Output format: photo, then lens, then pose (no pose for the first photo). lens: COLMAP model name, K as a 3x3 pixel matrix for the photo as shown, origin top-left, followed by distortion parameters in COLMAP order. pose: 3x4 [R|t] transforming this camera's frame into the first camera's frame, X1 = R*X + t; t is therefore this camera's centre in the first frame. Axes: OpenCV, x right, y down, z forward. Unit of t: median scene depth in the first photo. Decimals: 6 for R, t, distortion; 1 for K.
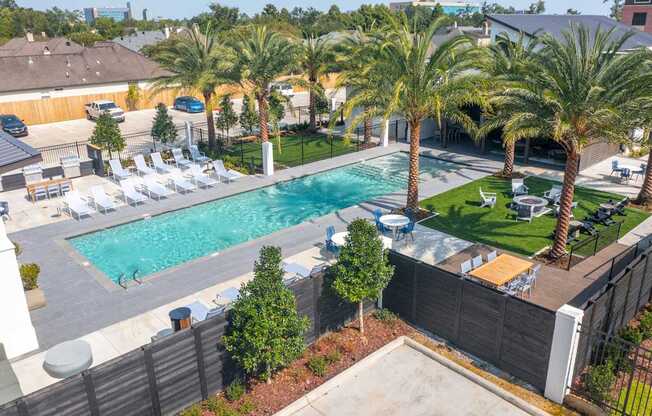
lens RADIAL K [[527.3, 0, 323.5], [0, 527.3, 209.7], [0, 0, 1]] dist [-0.030014, 0.000948]
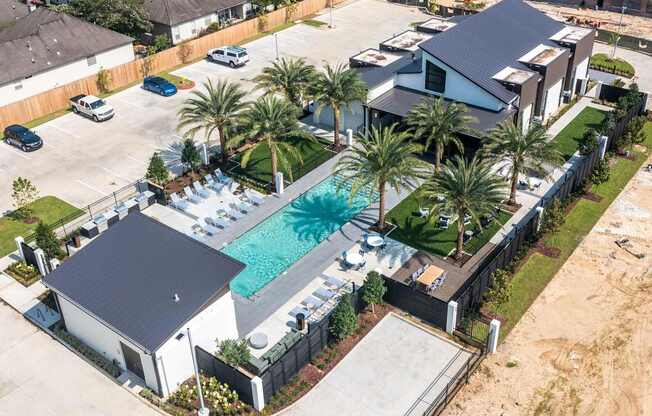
lens RADIAL K [[671.5, 0, 327.7], [0, 671.5, 206.6], [0, 0, 1]] dist [-0.005759, 0.000000]
pose [[0.985196, -0.103959, 0.136310, -0.343320], [0.072183, 0.972781, 0.220196, -0.634685], [-0.155491, -0.207097, 0.965885, -1.243523]]
